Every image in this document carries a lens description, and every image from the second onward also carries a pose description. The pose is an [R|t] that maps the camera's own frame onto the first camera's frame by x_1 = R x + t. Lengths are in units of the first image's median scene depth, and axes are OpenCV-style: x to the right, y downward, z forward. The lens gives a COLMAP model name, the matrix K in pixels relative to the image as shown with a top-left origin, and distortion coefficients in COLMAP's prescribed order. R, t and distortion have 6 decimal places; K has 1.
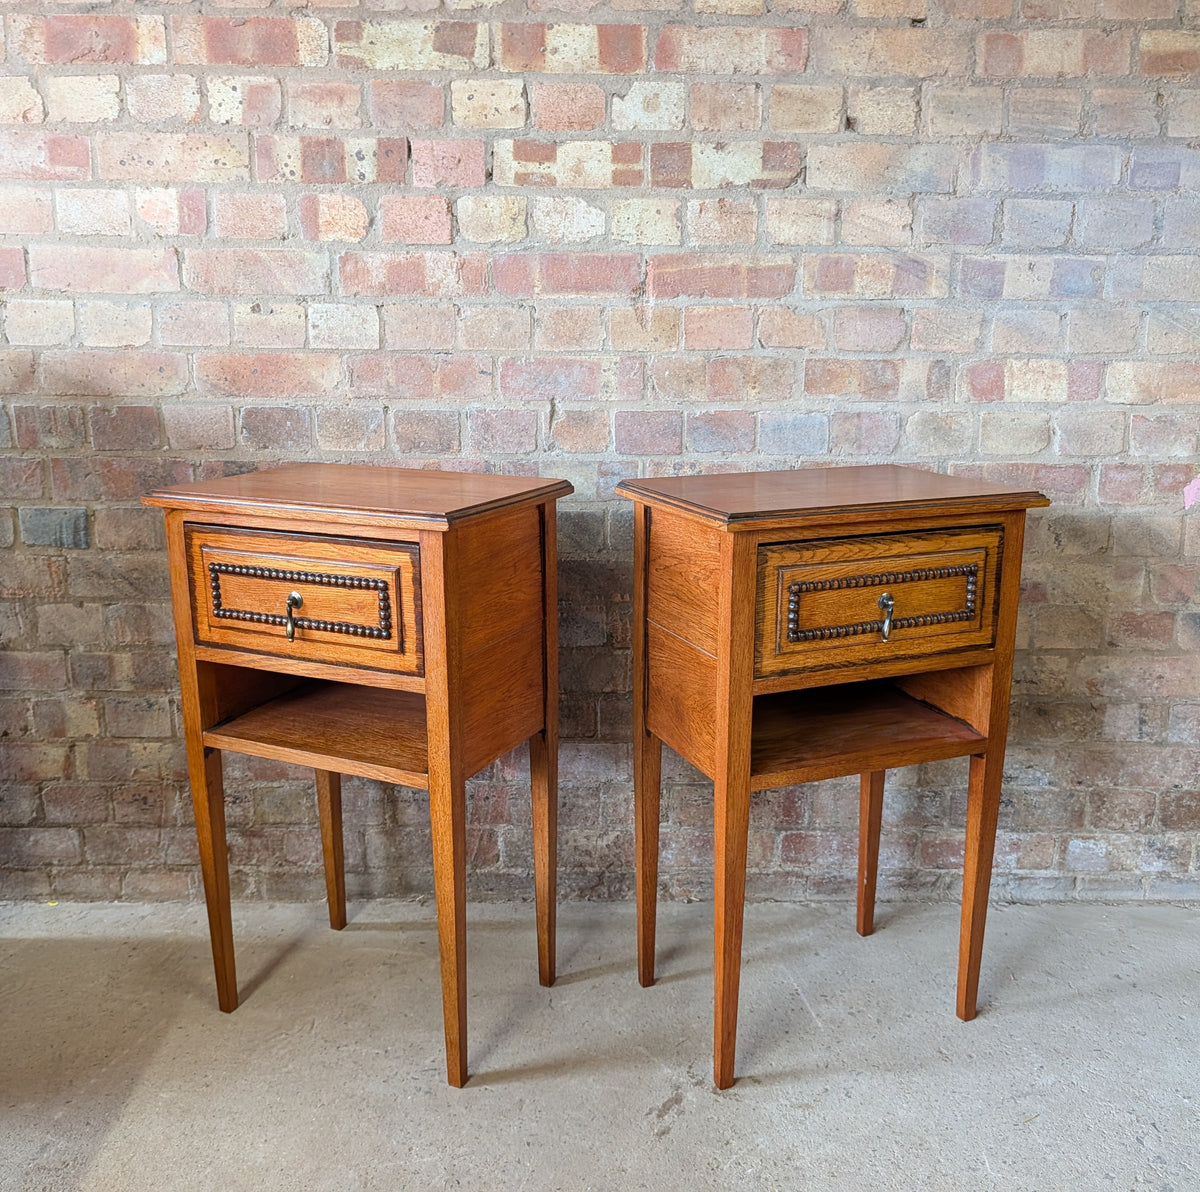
lens RADIAL K [[1107.9, 0, 616.7], [0, 1107.9, 604.8], [0, 0, 1]] dist [-0.000622, 0.000000]
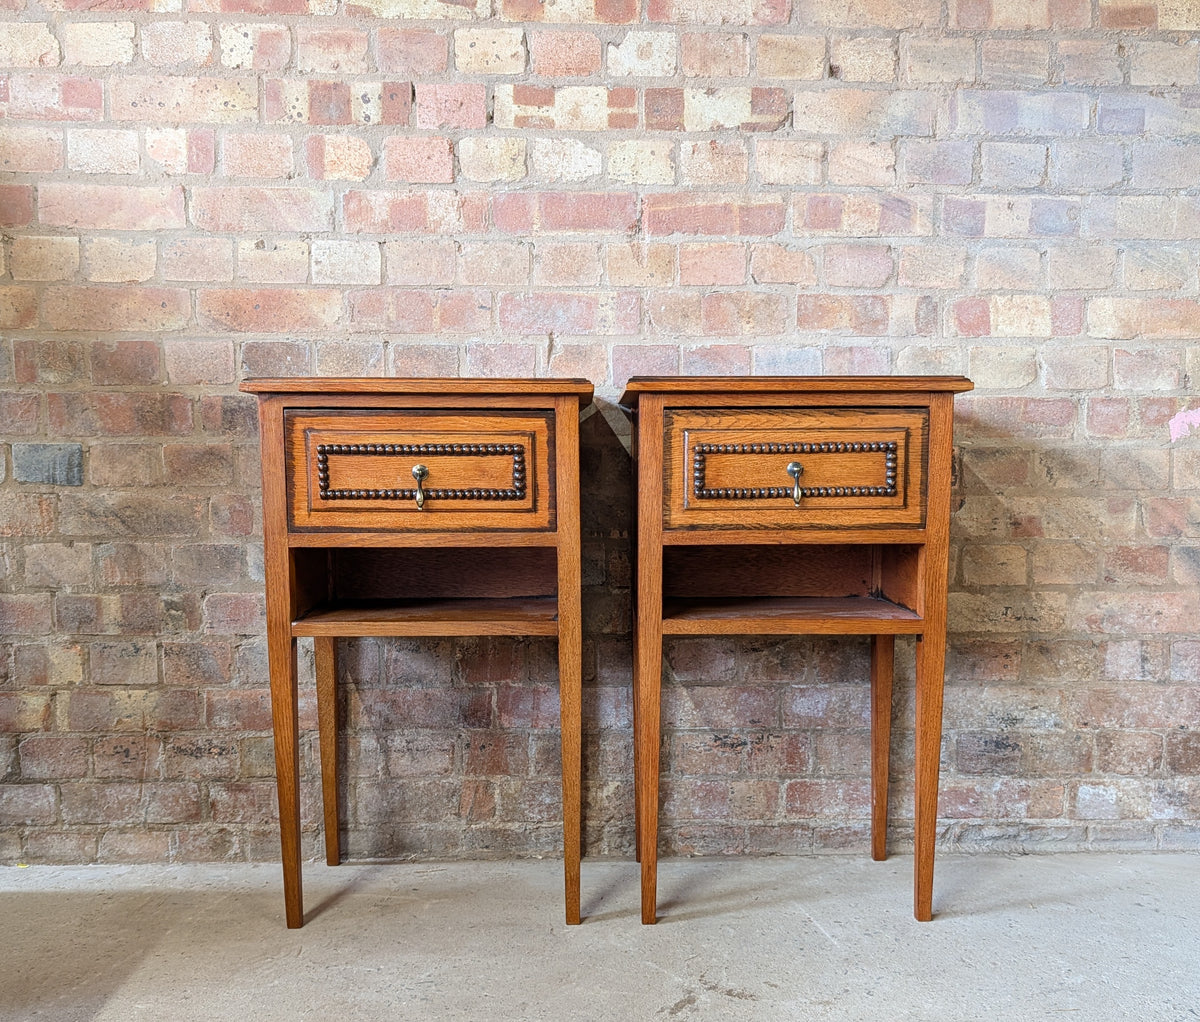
lens RADIAL K [[1105.0, 0, 626.1], [0, 1105.0, 607.1], [0, 0, 1]] dist [-0.001177, 0.000000]
pose [[0.999619, -0.008338, 0.026315, -0.017873], [0.011530, 0.992265, -0.123604, 0.191126], [-0.025081, 0.123861, 0.991983, 0.022929]]
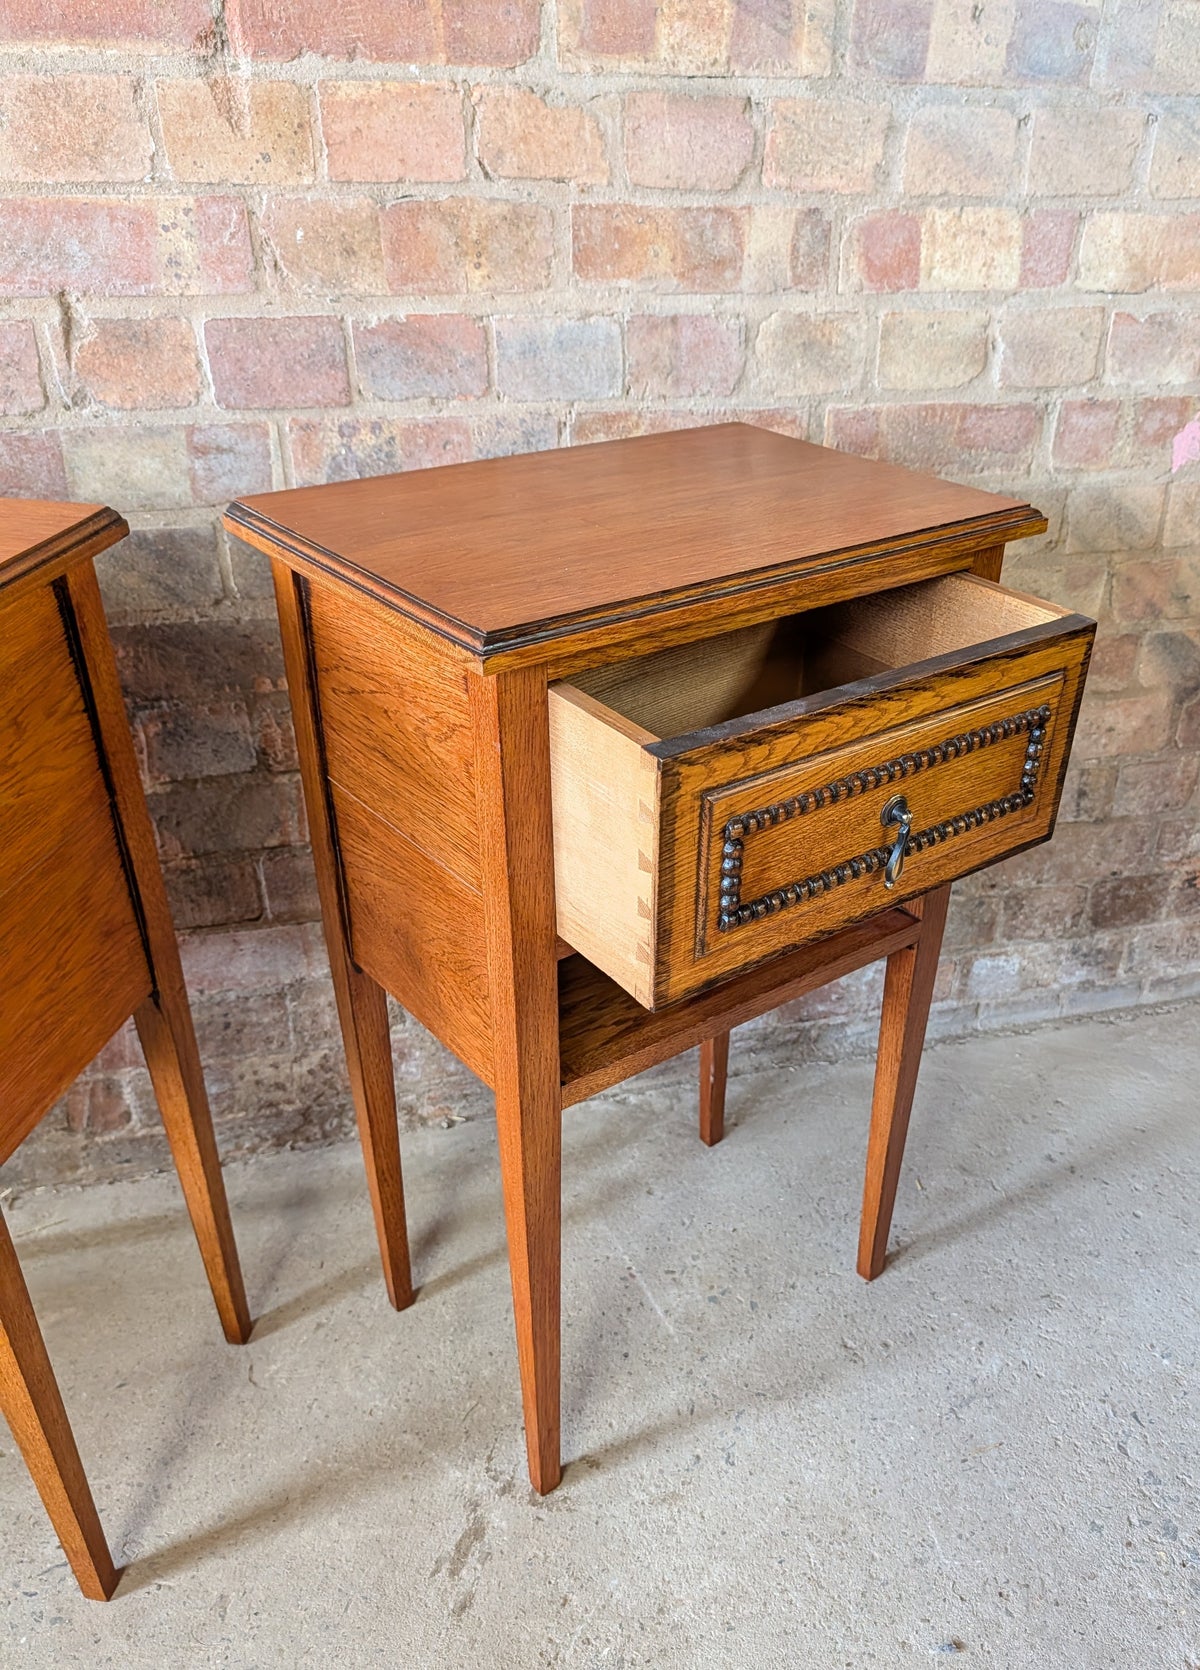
lens RADIAL K [[1318.0, 0, 688.8], [0, 1318.0, 947.2], [0, 0, 1]] dist [0.014373, -0.020699]
pose [[0.958556, -0.134415, 0.251202, 0.021075], [0.042362, 0.939151, 0.340883, -0.104160], [-0.281736, -0.316114, 0.905923, 0.315749]]
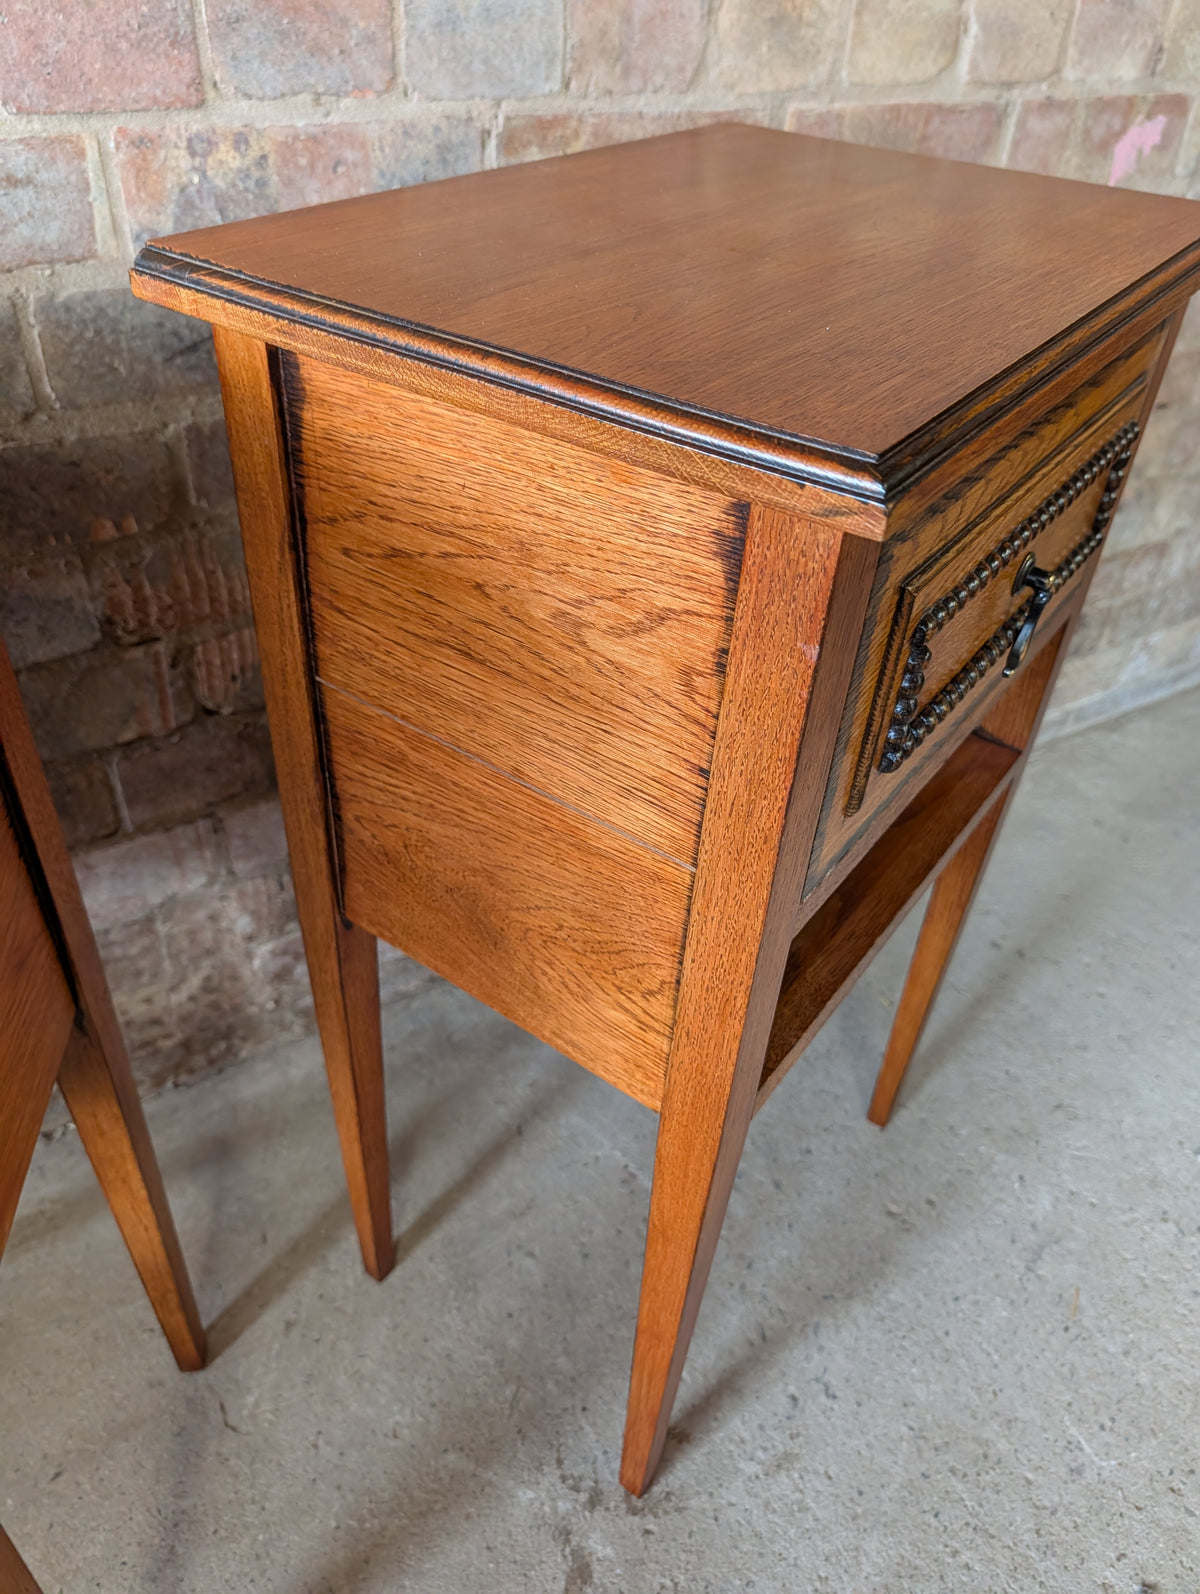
lens RADIAL K [[1156.3, 0, 578.2], [0, 1156.3, 796.6], [0, 0, 1]] dist [-0.006972, -0.001172]
pose [[0.860699, -0.287518, 0.420156, -0.057374], [0.078494, 0.890341, 0.448477, -0.097794], [-0.503027, -0.353024, 0.788884, 0.583350]]
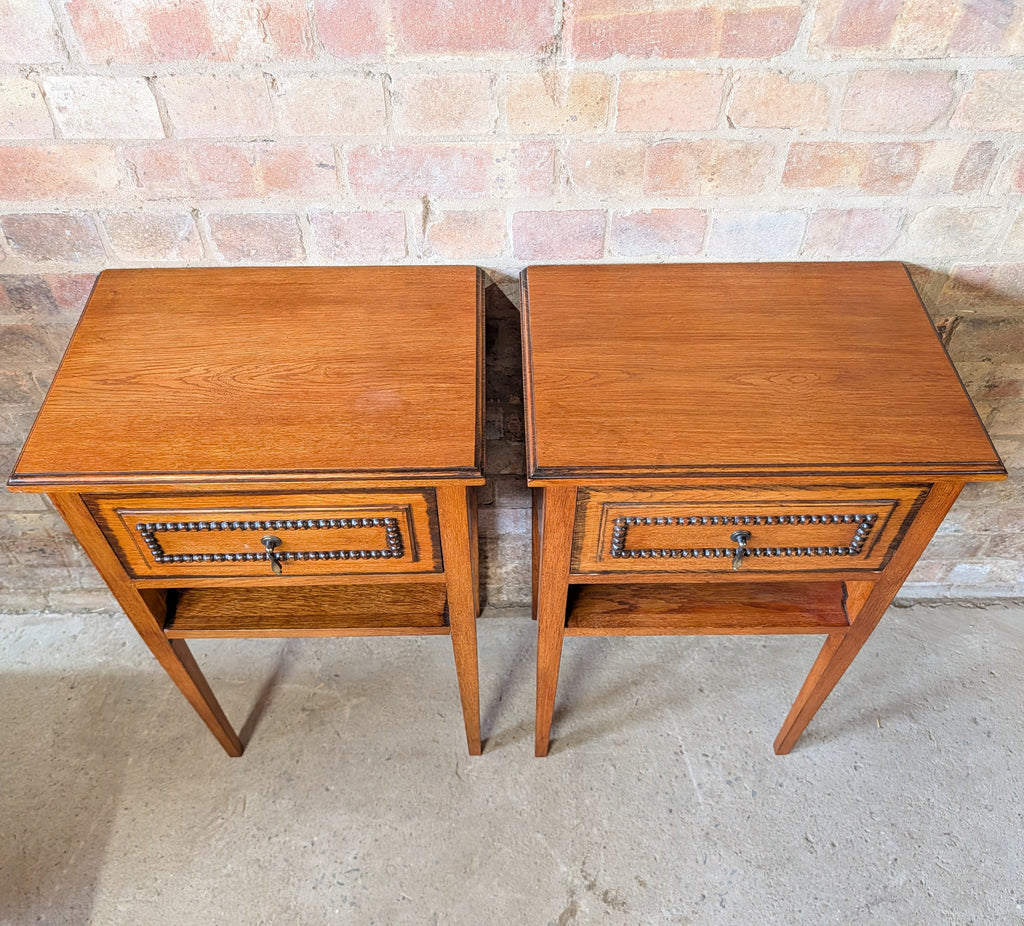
lens RADIAL K [[877.3, 0, 504.7], [0, 877.3, 450.6], [0, 0, 1]] dist [-0.044326, 0.053241]
pose [[0.999959, -0.007839, -0.004585, -0.005572], [0.009046, 0.815192, 0.579121, -0.380265], [-0.000802, -0.579138, 0.815229, 0.452159]]
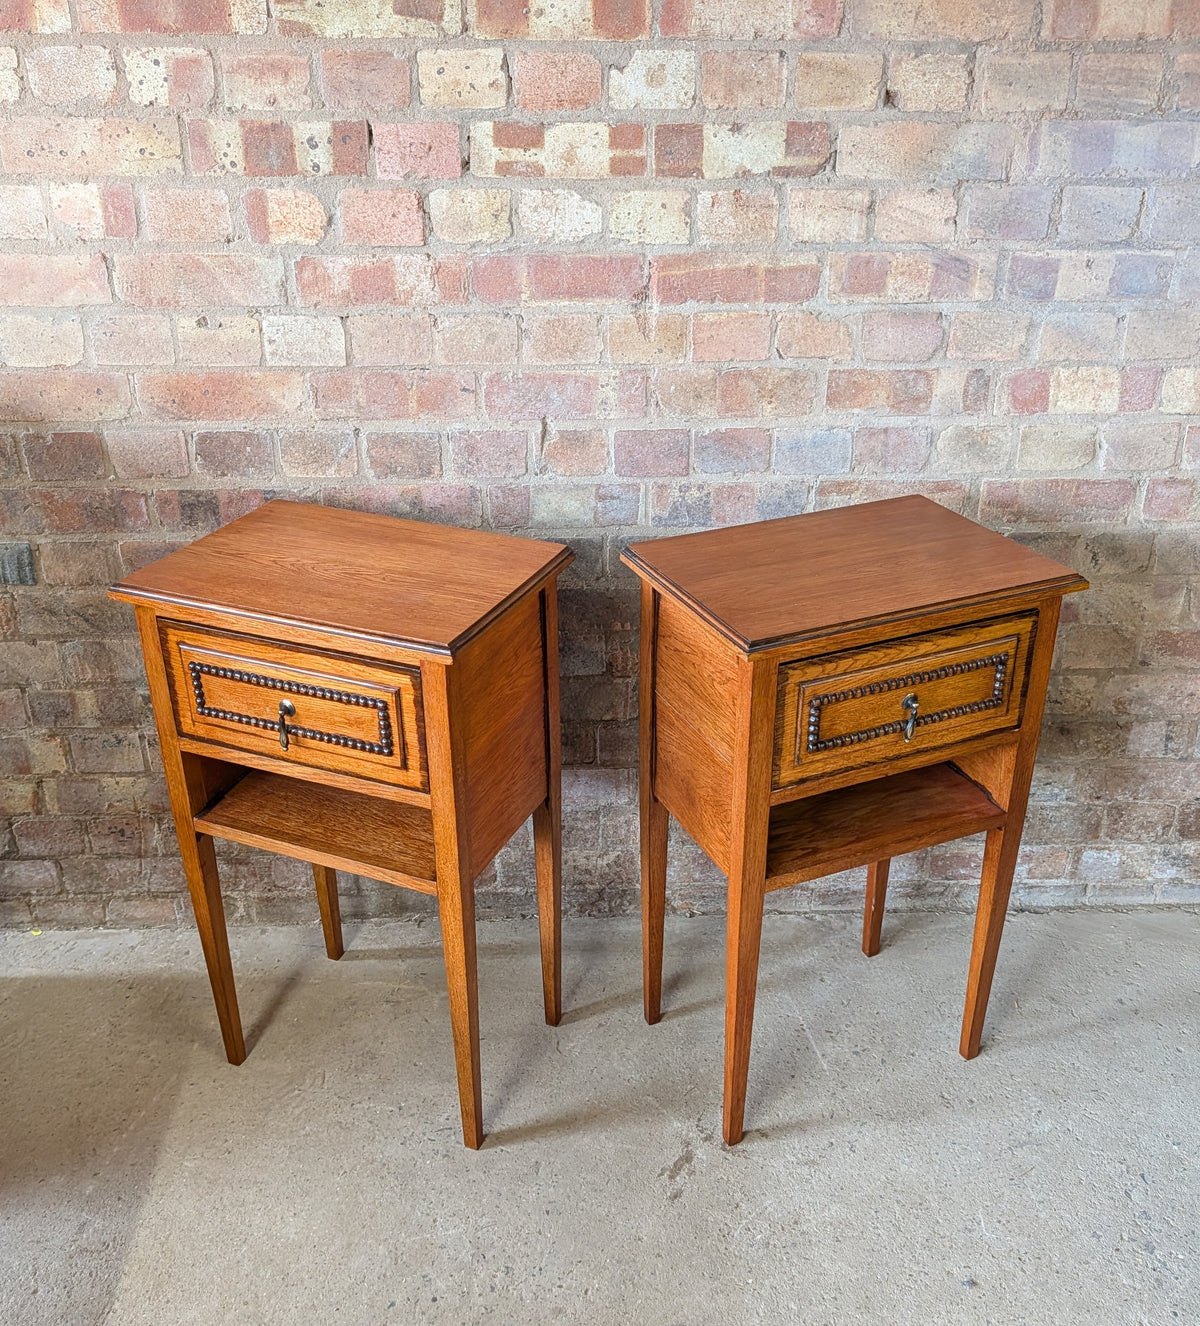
lens RADIAL K [[1255.0, 0, 607.0], [0, 1255.0, 671.9], [0, 0, 1]] dist [0.001139, 0.000000]
pose [[0.999729, -0.015694, 0.017200, -0.028086], [0.011359, 0.973578, 0.228074, -0.218356], [-0.020324, -0.227817, 0.973492, -0.030070]]
